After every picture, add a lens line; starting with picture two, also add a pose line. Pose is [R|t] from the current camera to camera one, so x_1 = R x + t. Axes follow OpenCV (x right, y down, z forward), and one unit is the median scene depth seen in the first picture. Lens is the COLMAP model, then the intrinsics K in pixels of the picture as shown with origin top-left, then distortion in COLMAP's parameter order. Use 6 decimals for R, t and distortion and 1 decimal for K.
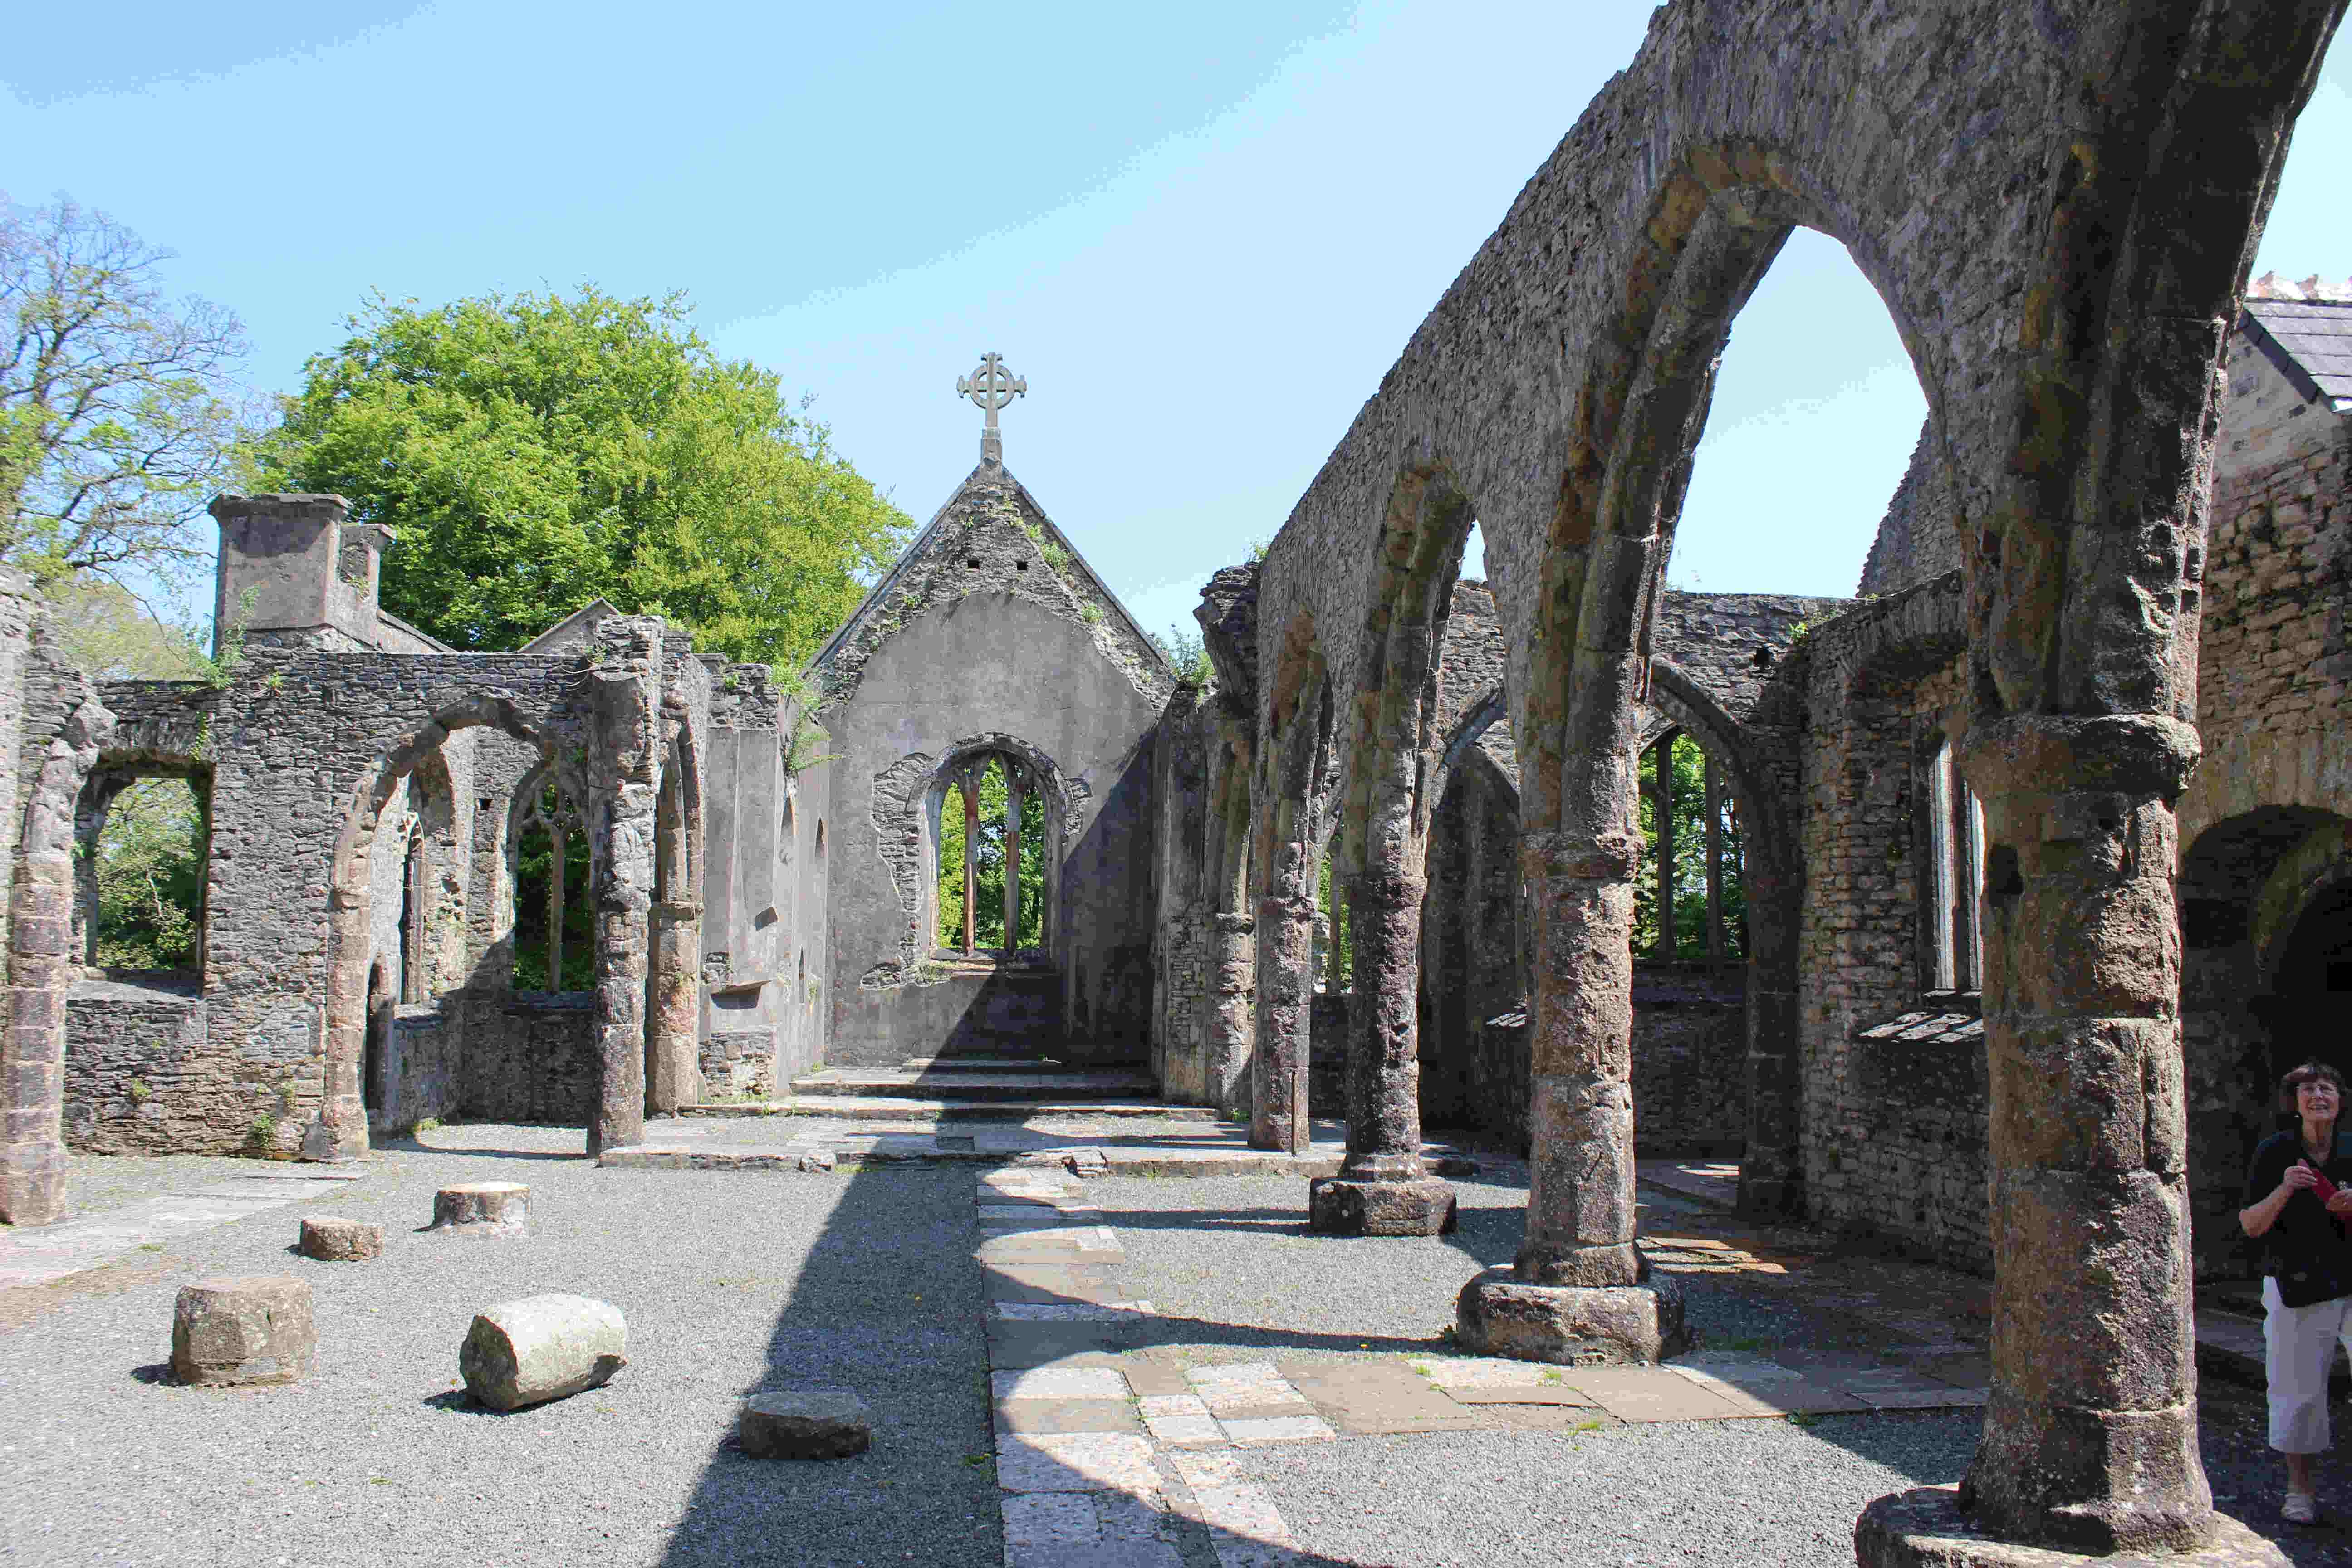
lens RADIAL K [[2010.6, 0, 1171.0], [0, 2010.6, 793.7], [0, 0, 1]] dist [-0.123161, 0.050797]
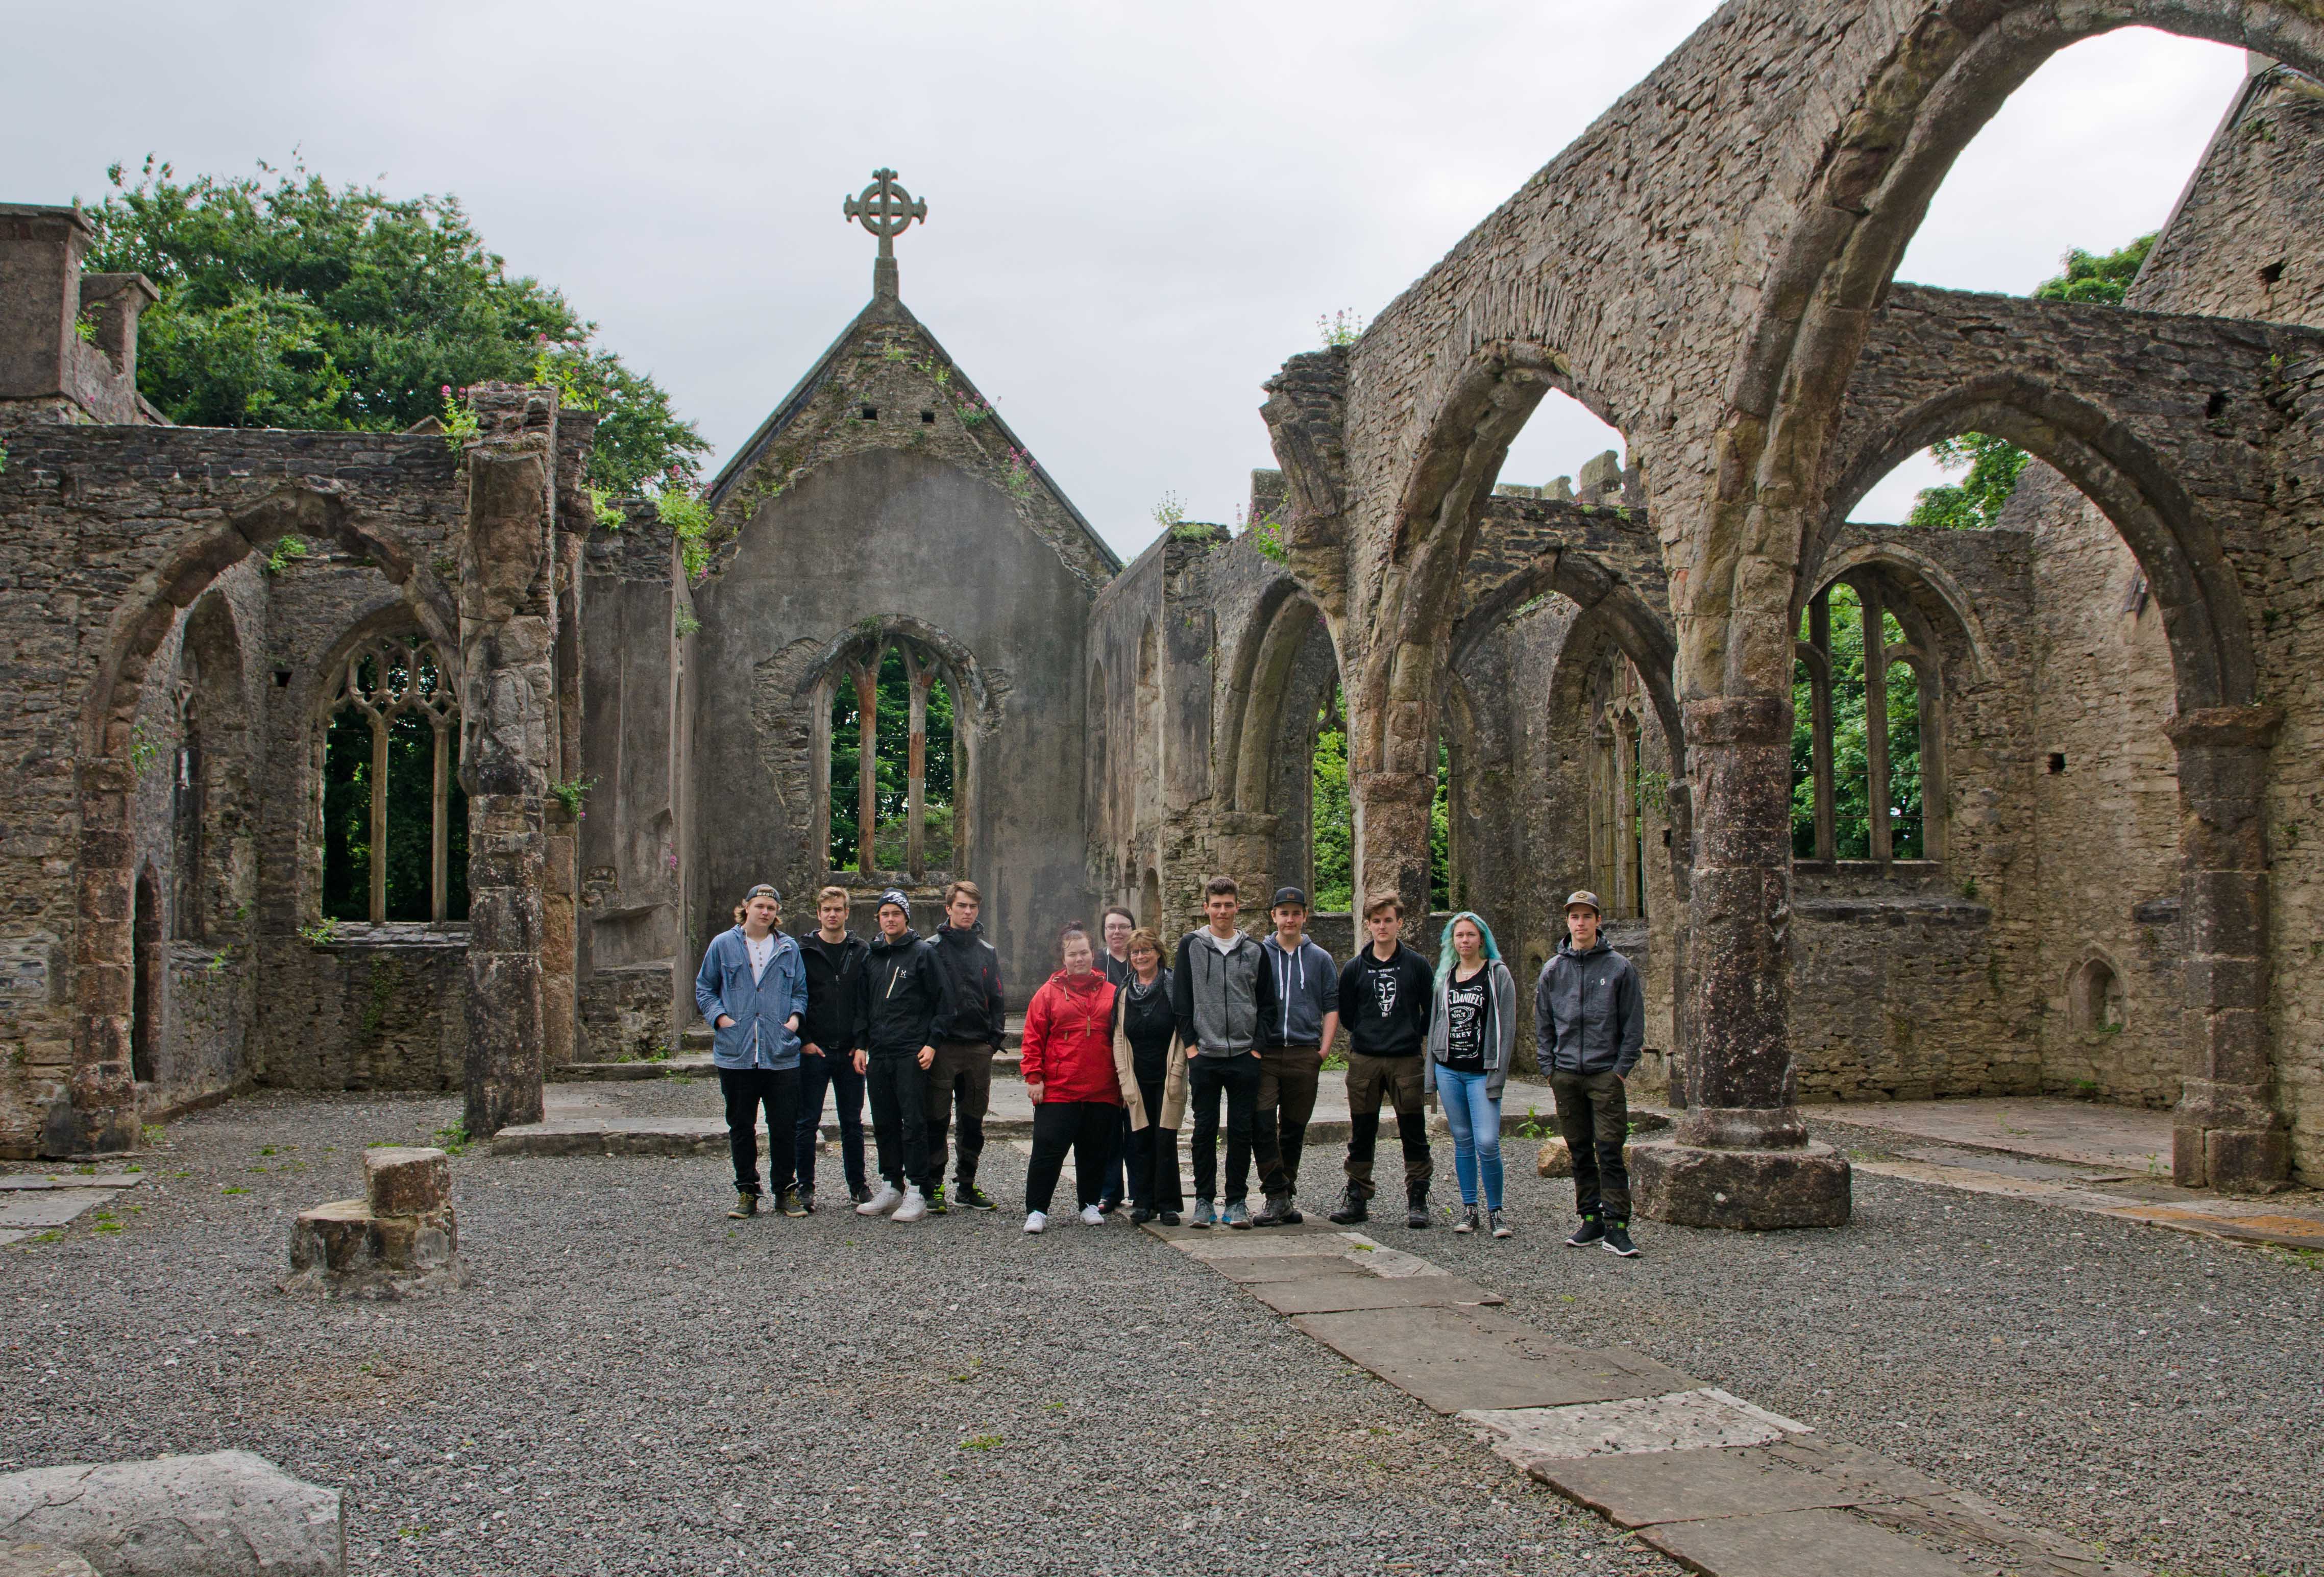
lens RADIAL K [[1891.4, 0, 1129.6], [0, 1891.4, 842.1], [0, 0, 1]] dist [-0.103983, 0.052788]
pose [[0.991866, -0.006337, 0.127132, -0.142720], [0.001107, 0.999152, 0.041167, 0.049391], [-0.127285, -0.040691, 0.991031, 0.312760]]
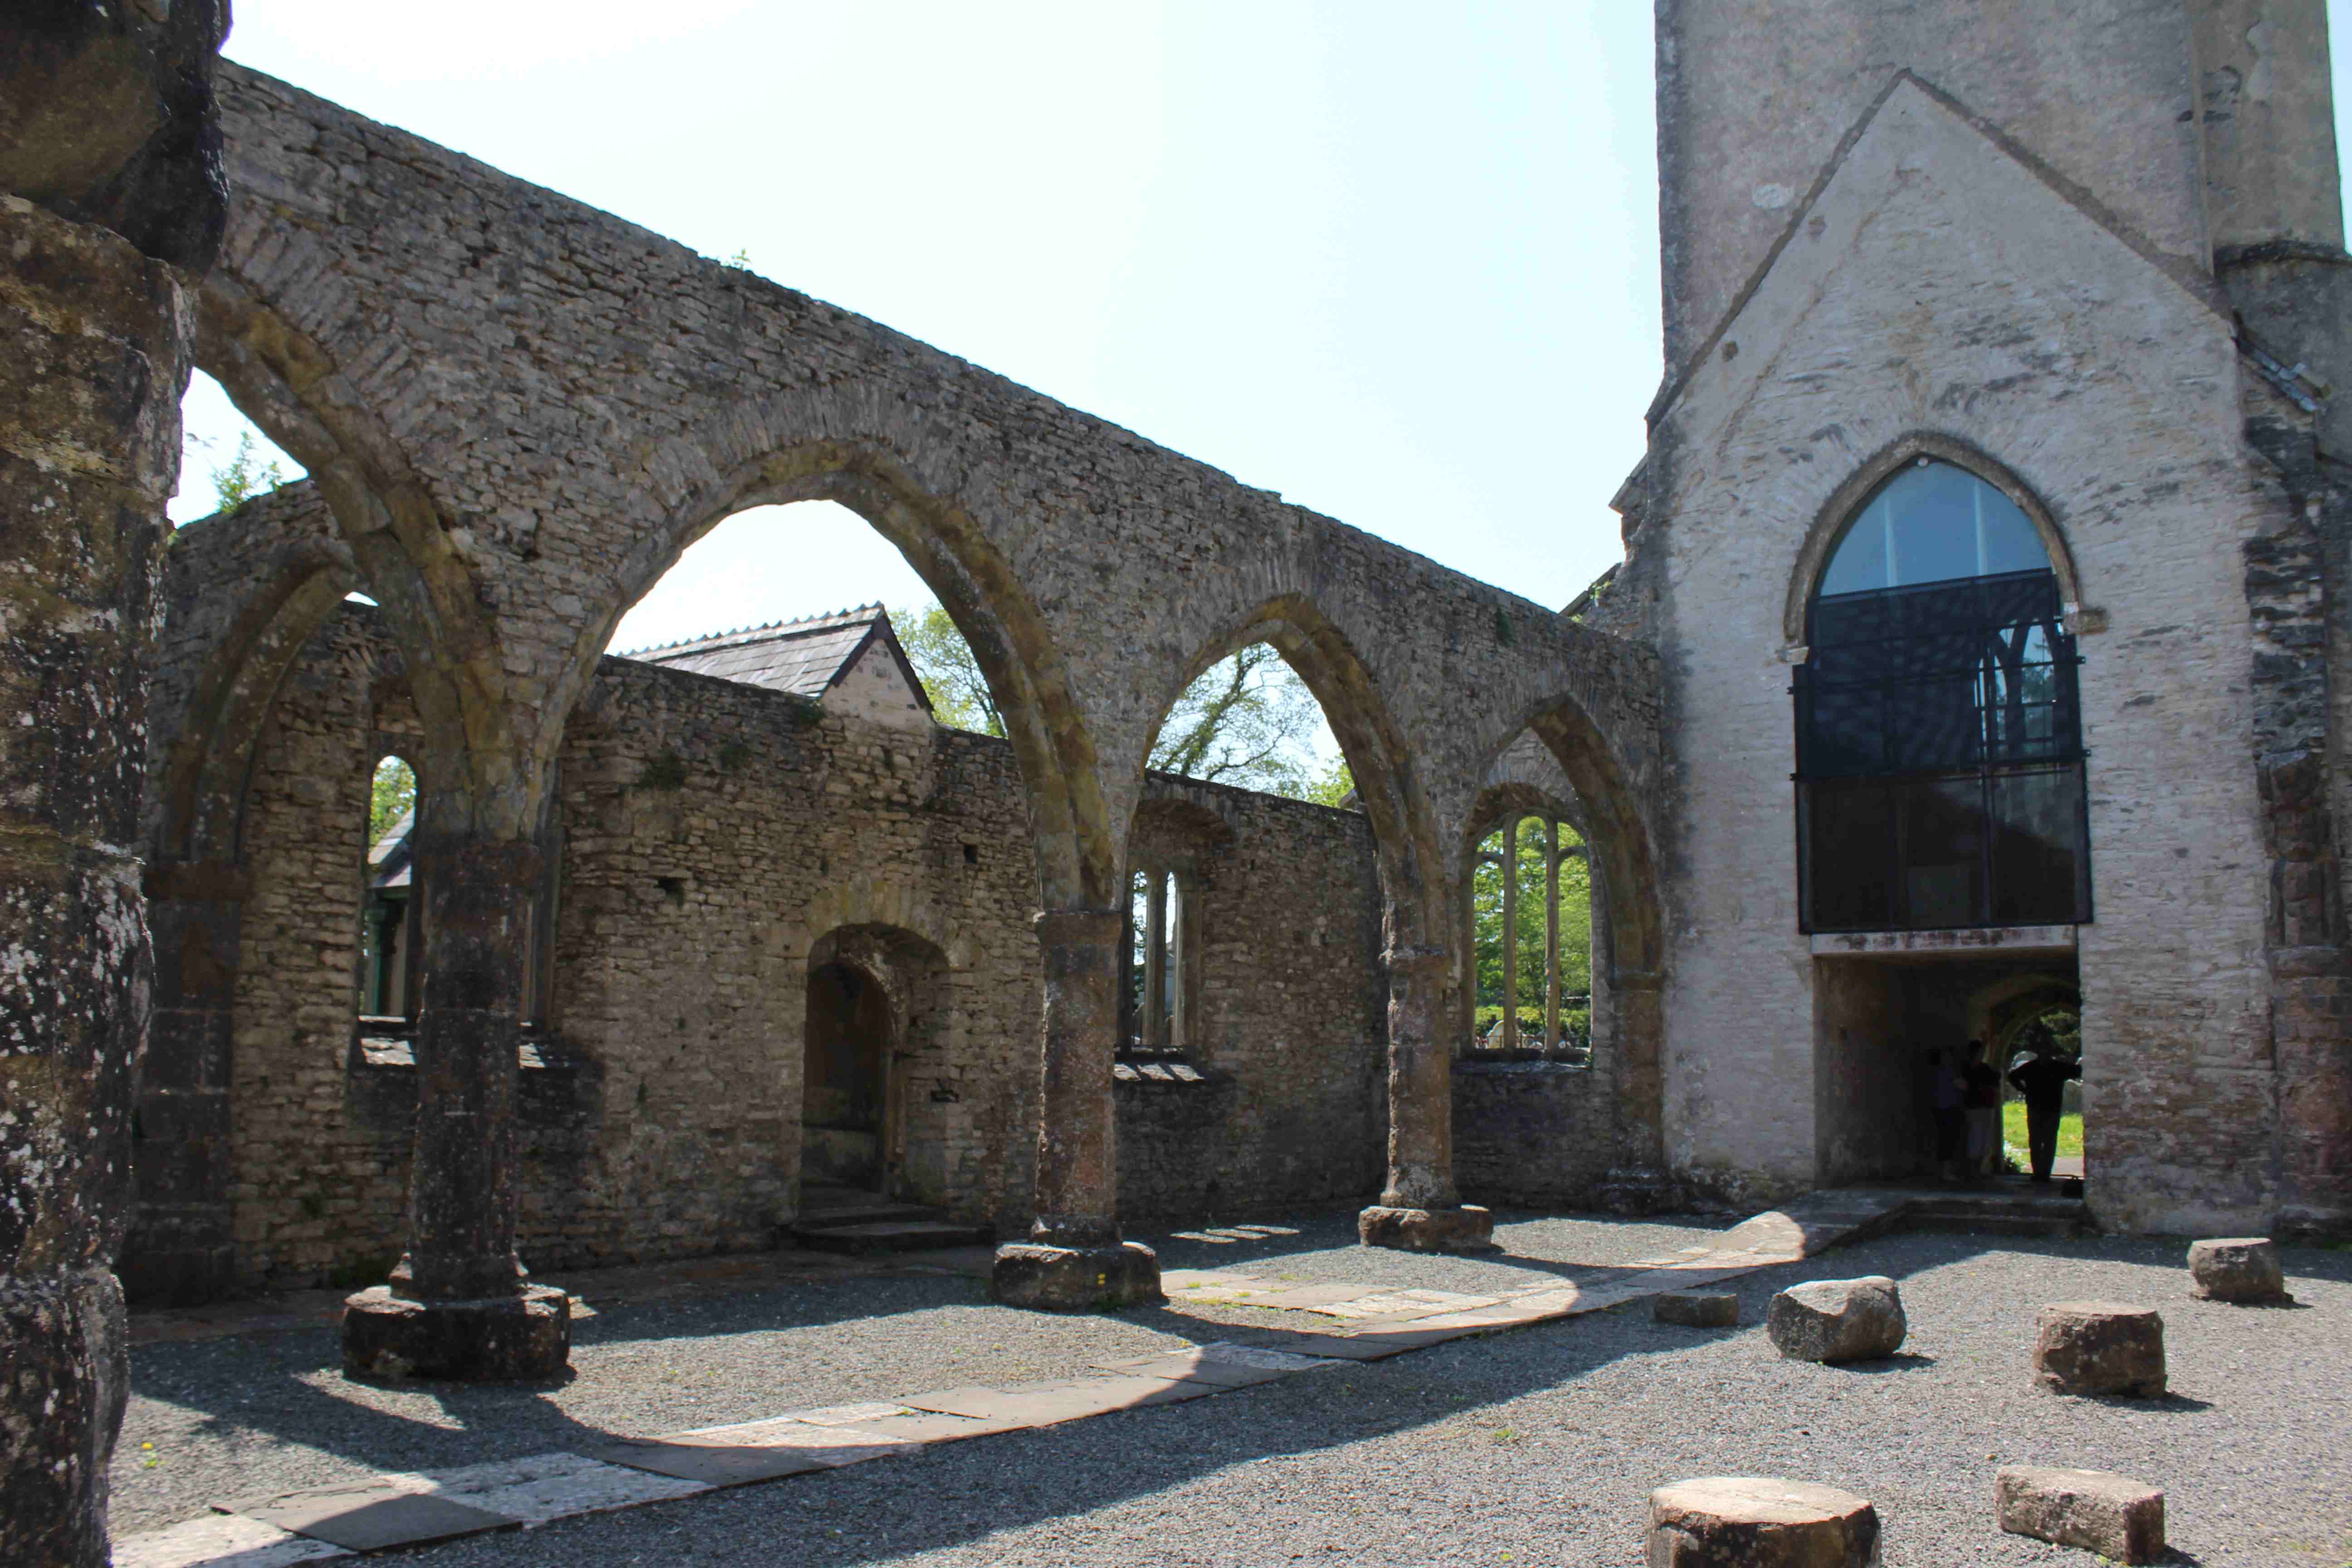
lens RADIAL K [[2010.6, 0, 1160.0], [0, 2010.6, 790.9], [0, 0, 1]] dist [-0.123161, 0.050797]
pose [[-0.733094, 0.071159, 0.676395, -0.410246], [-0.083503, 0.977571, -0.193347, 0.106968], [-0.674982, -0.198222, -0.710709, 1.055945]]
